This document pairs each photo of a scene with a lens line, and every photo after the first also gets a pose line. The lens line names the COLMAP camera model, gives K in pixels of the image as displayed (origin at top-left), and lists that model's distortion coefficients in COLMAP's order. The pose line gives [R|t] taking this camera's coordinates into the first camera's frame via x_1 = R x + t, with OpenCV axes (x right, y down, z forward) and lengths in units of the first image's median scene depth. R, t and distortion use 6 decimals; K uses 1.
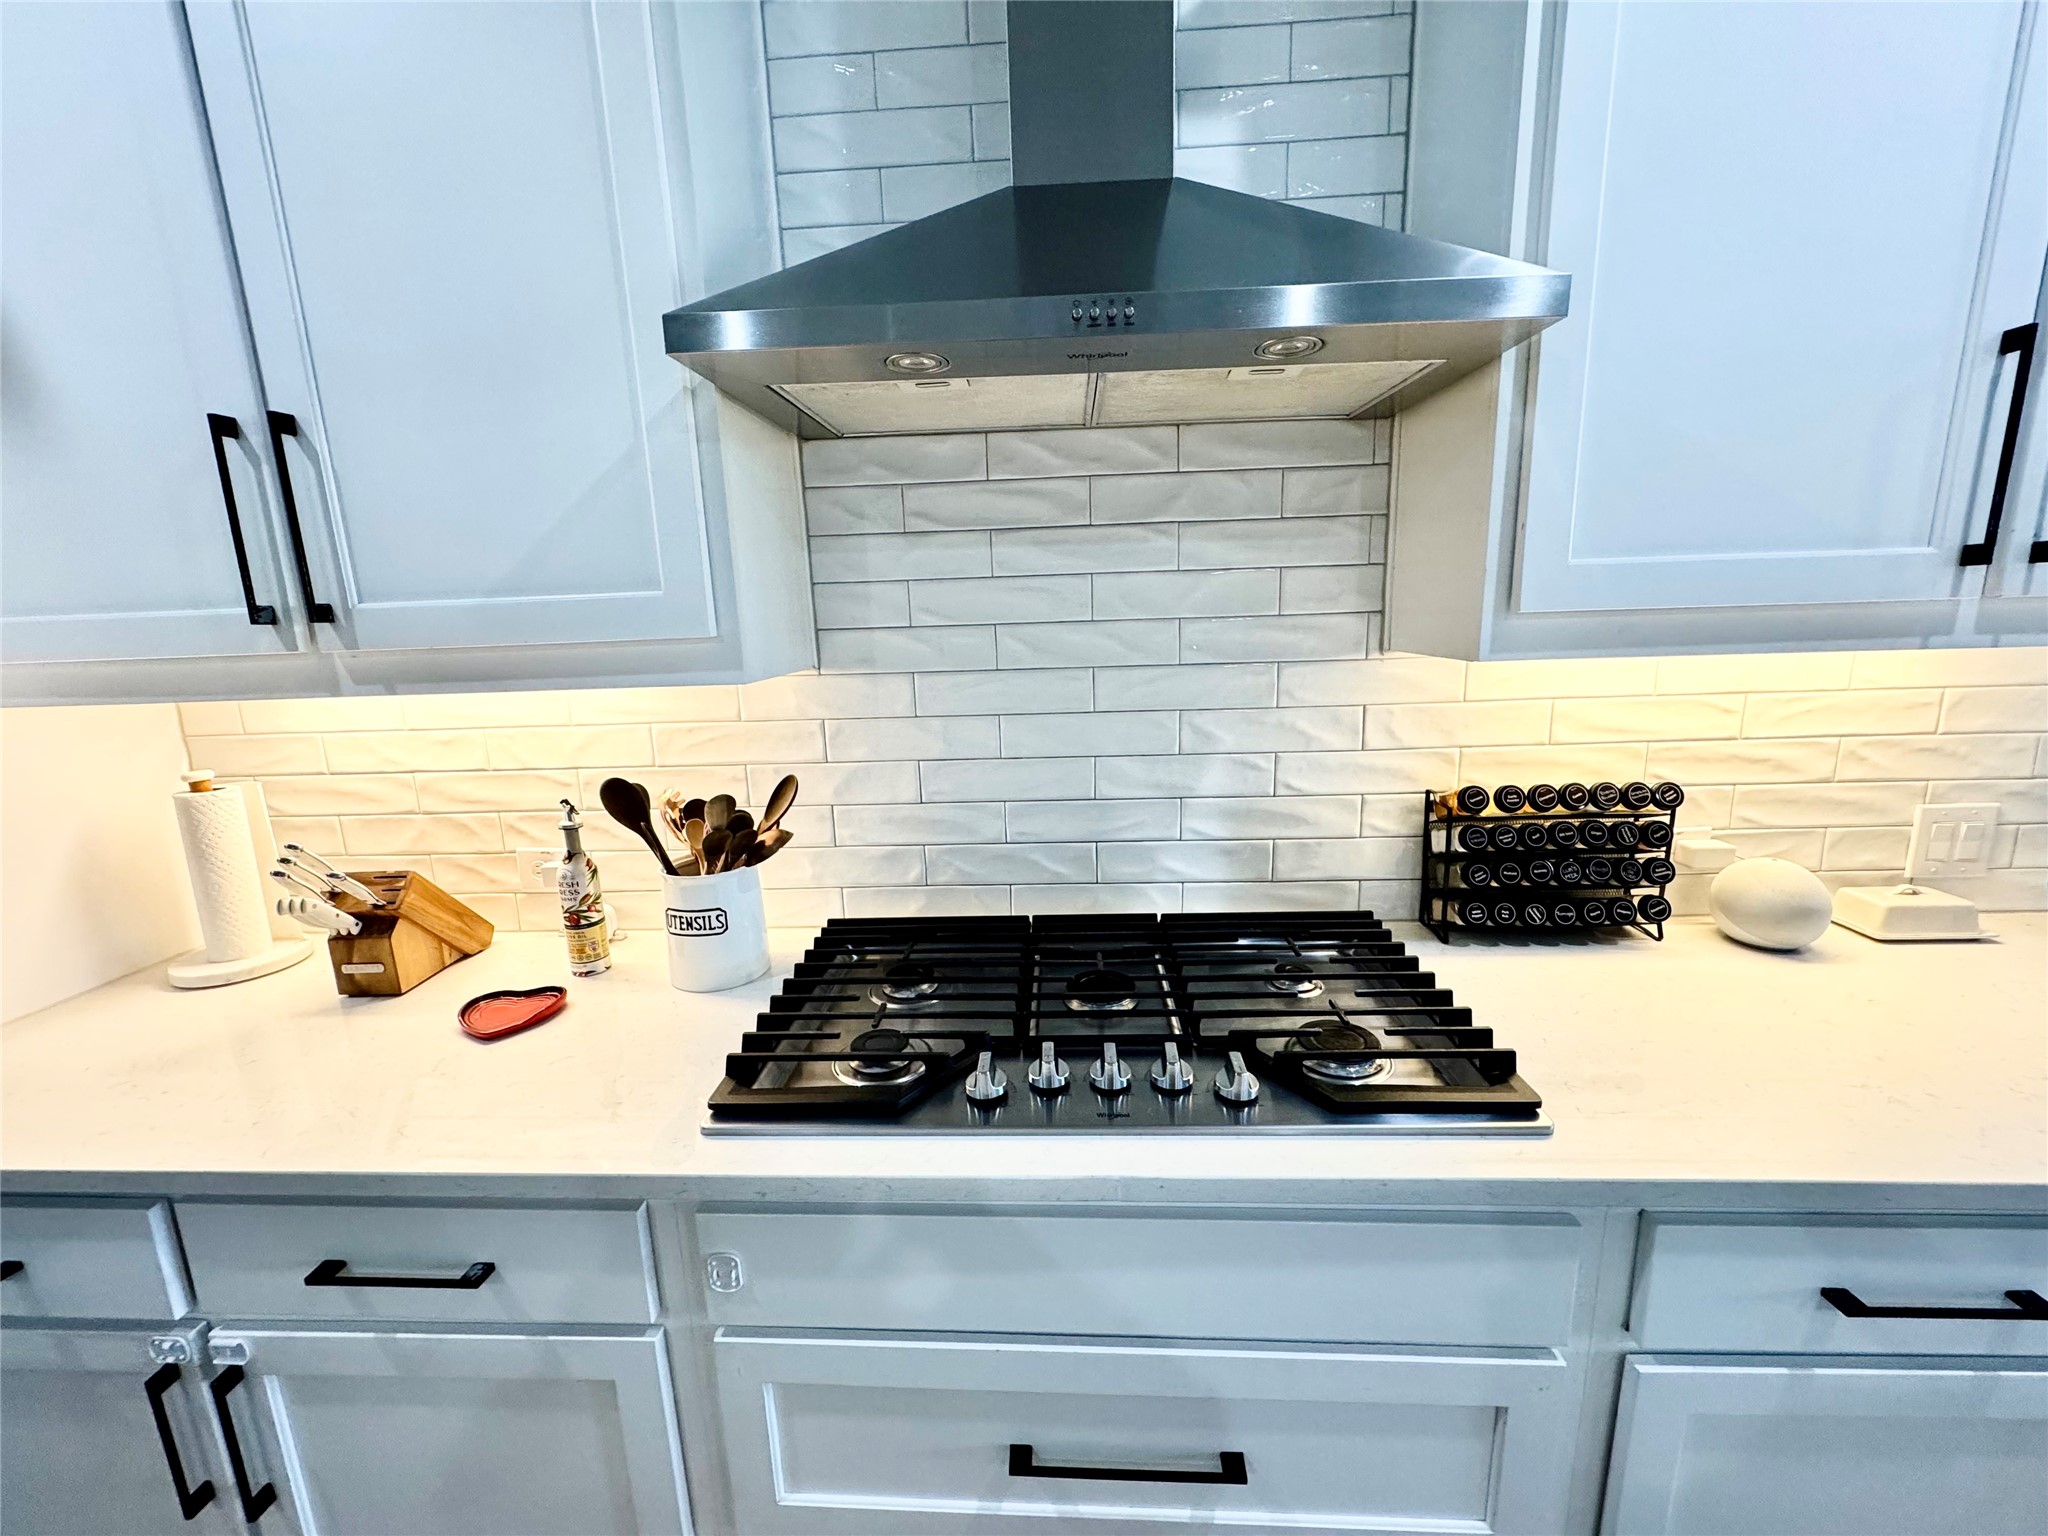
lens RADIAL K [[812.8, 0, 1018.1], [0, 812.8, 768.7], [0, 0, 1]] dist [-0.000785, 0.000121]
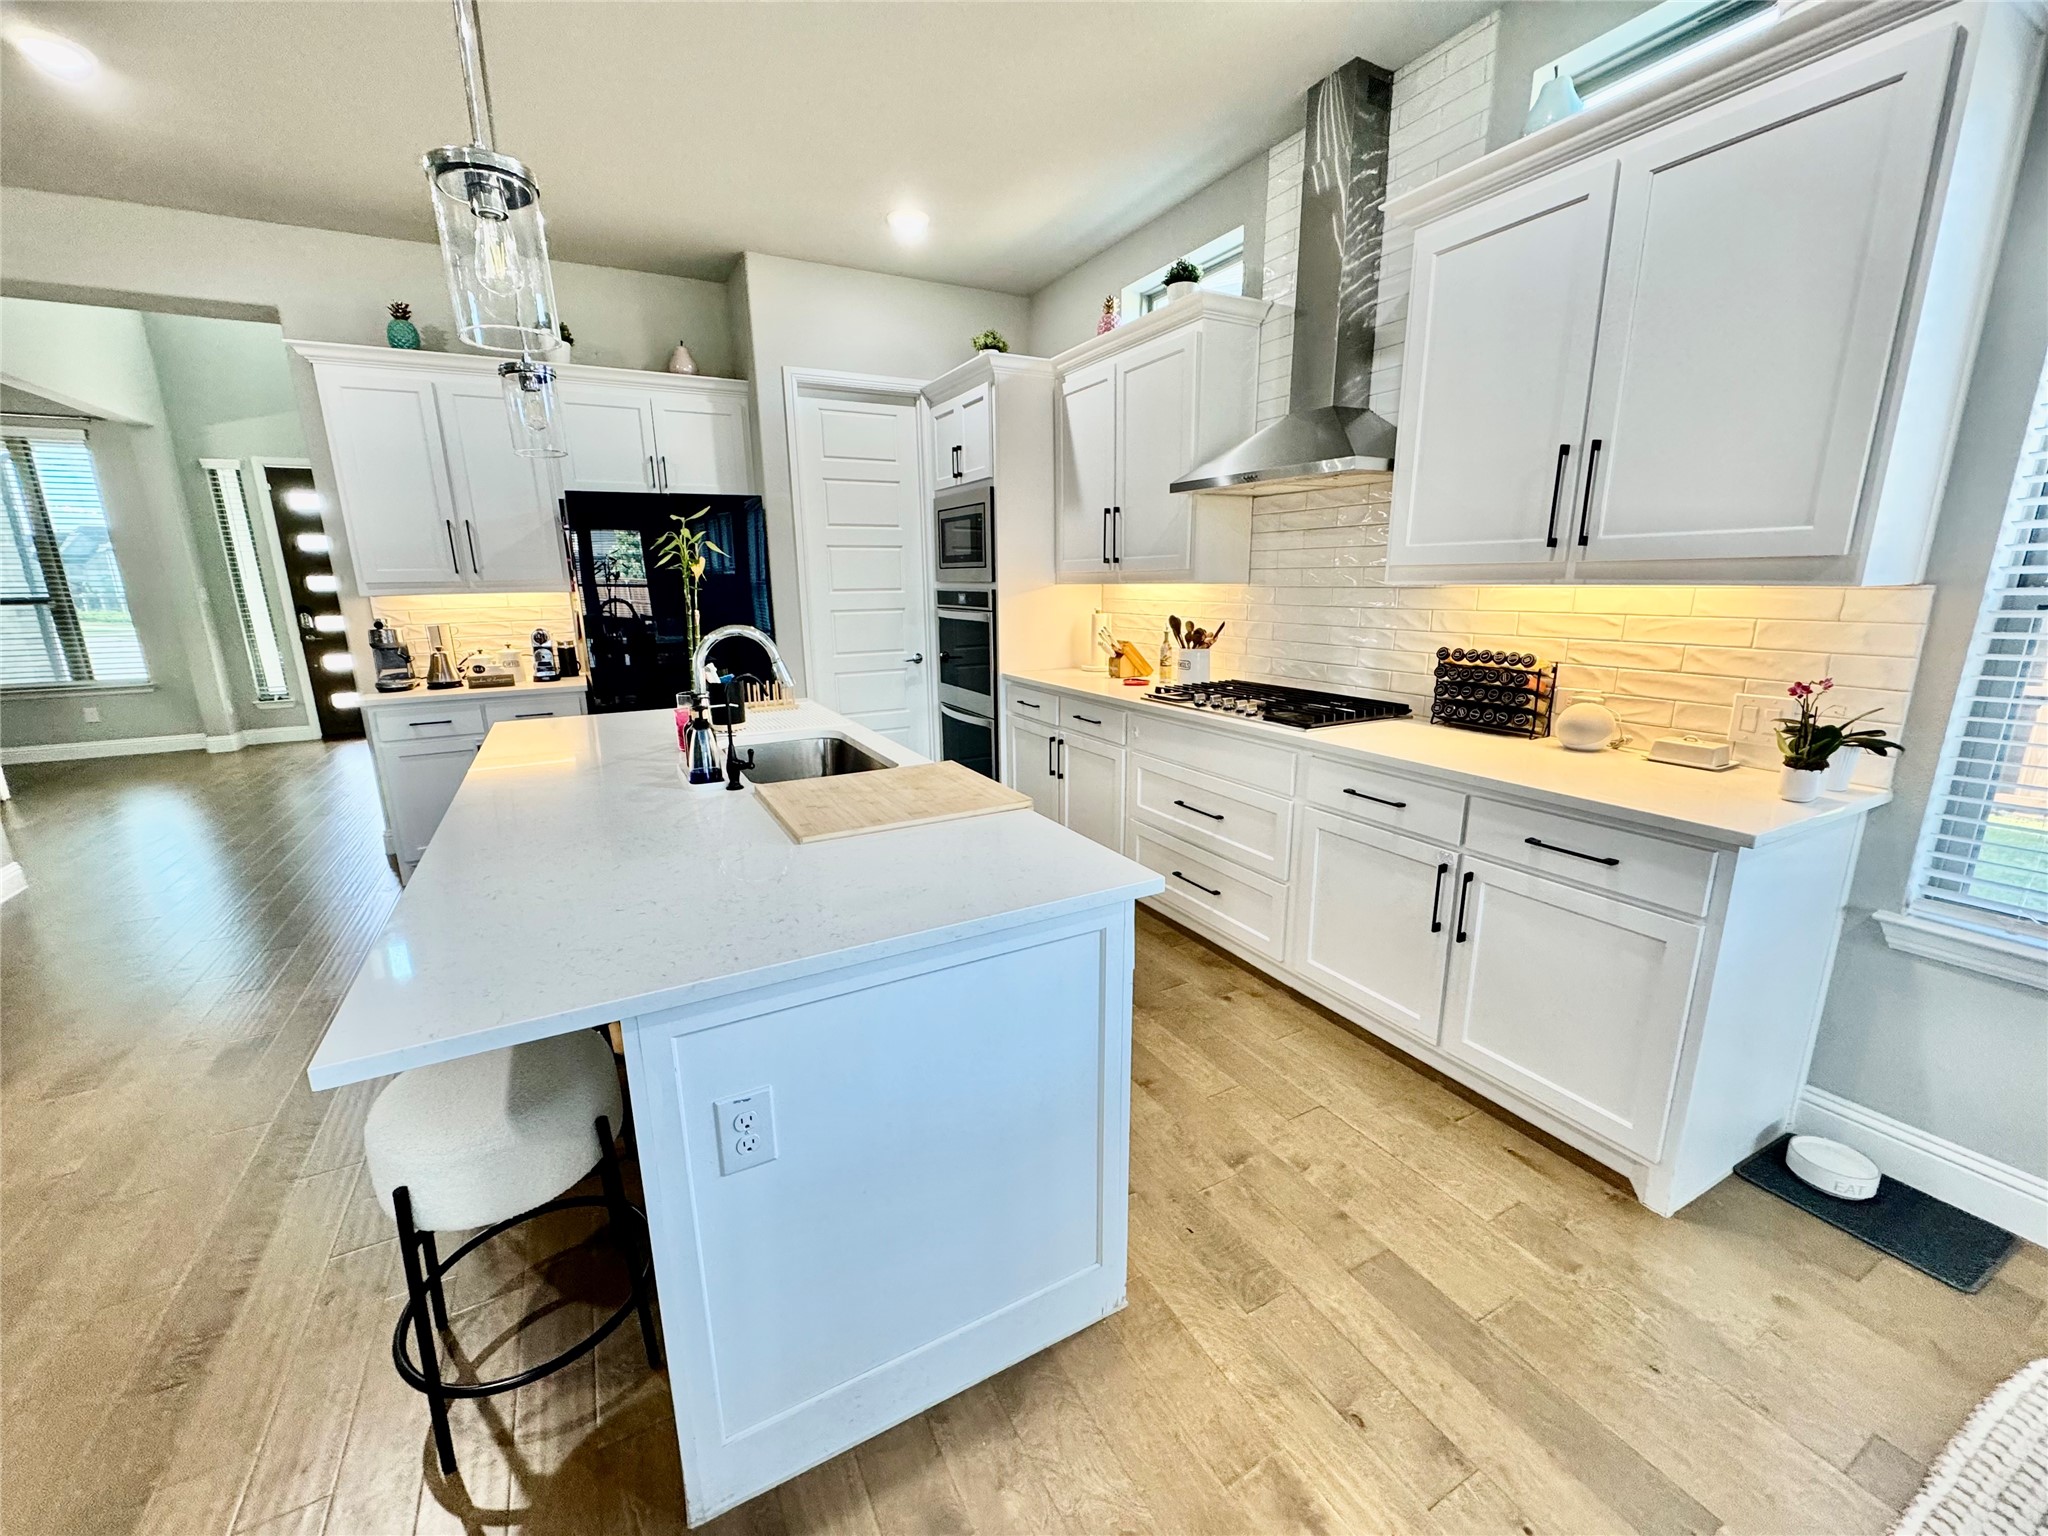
lens RADIAL K [[812.8, 0, 1021.9], [0, 812.8, 768.4], [0, 0, 1]] dist [-0.000785, 0.000121]
pose [[0.516903, 0.223018, -0.826483, 1.791668], [-0.174329, 0.972660, 0.153432, 0.194184], [0.838106, 0.064771, 0.541649, -1.064427]]
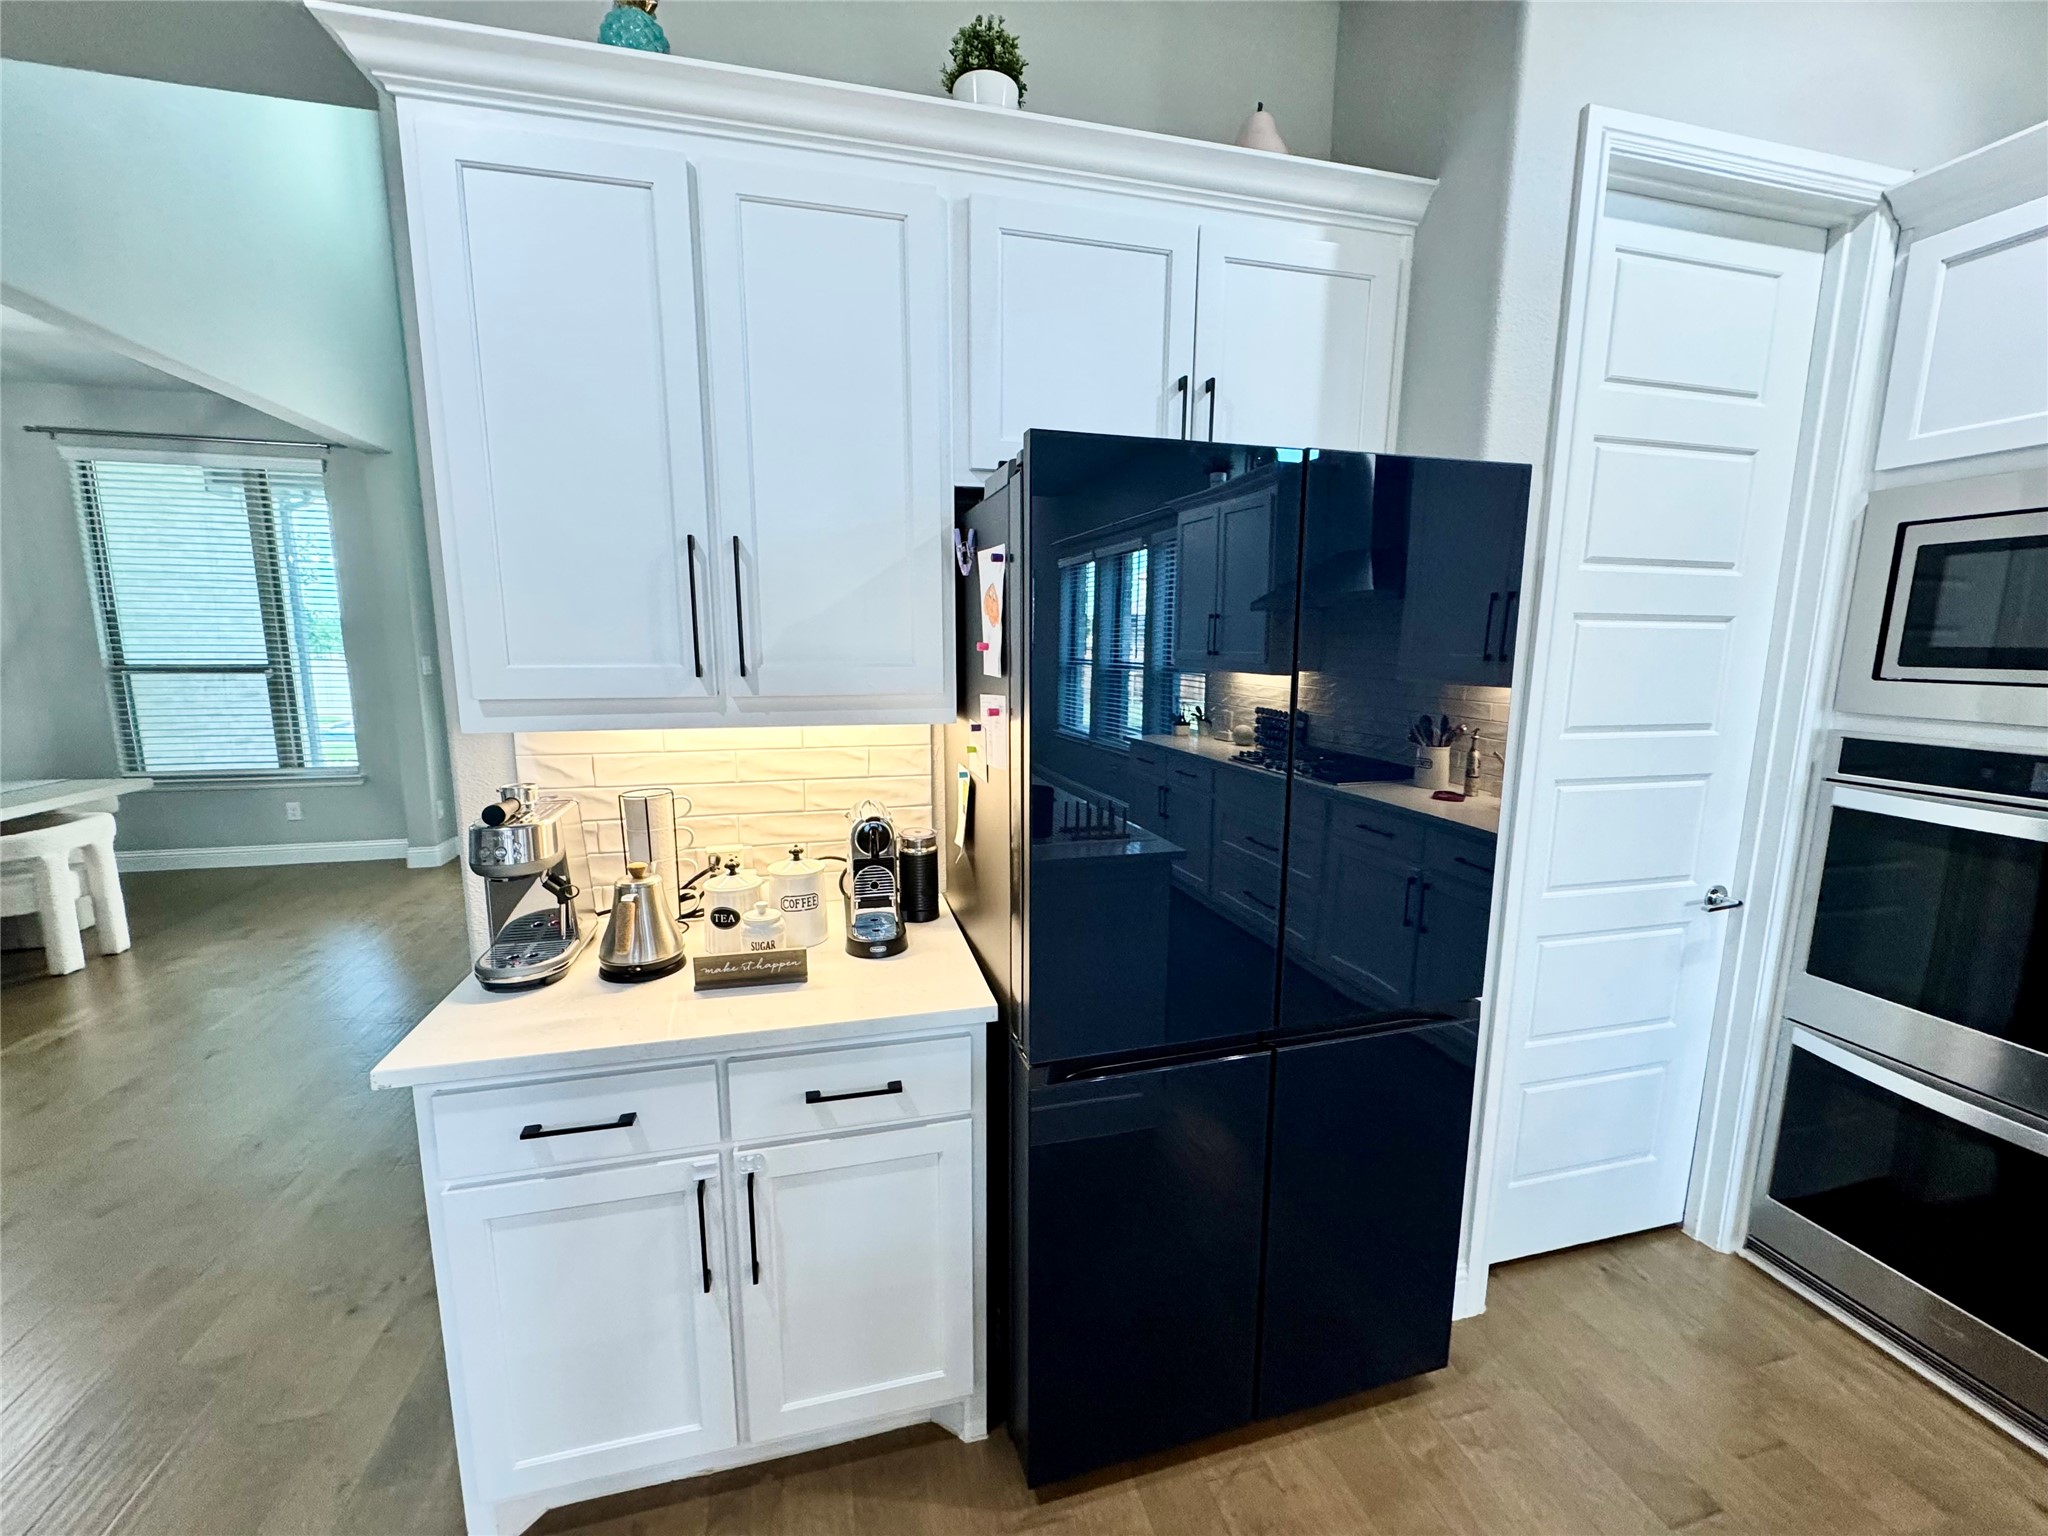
lens RADIAL K [[812.8, 0, 1023.4], [0, 812.8, 766.0], [0, 0, 1]] dist [-0.000785, 0.000121]
pose [[0.291382, 0.179719, -0.939573, -0.855792], [-0.207135, 0.970745, 0.121444, 0.209218], [0.933912, 0.159232, 0.320084, -1.159161]]
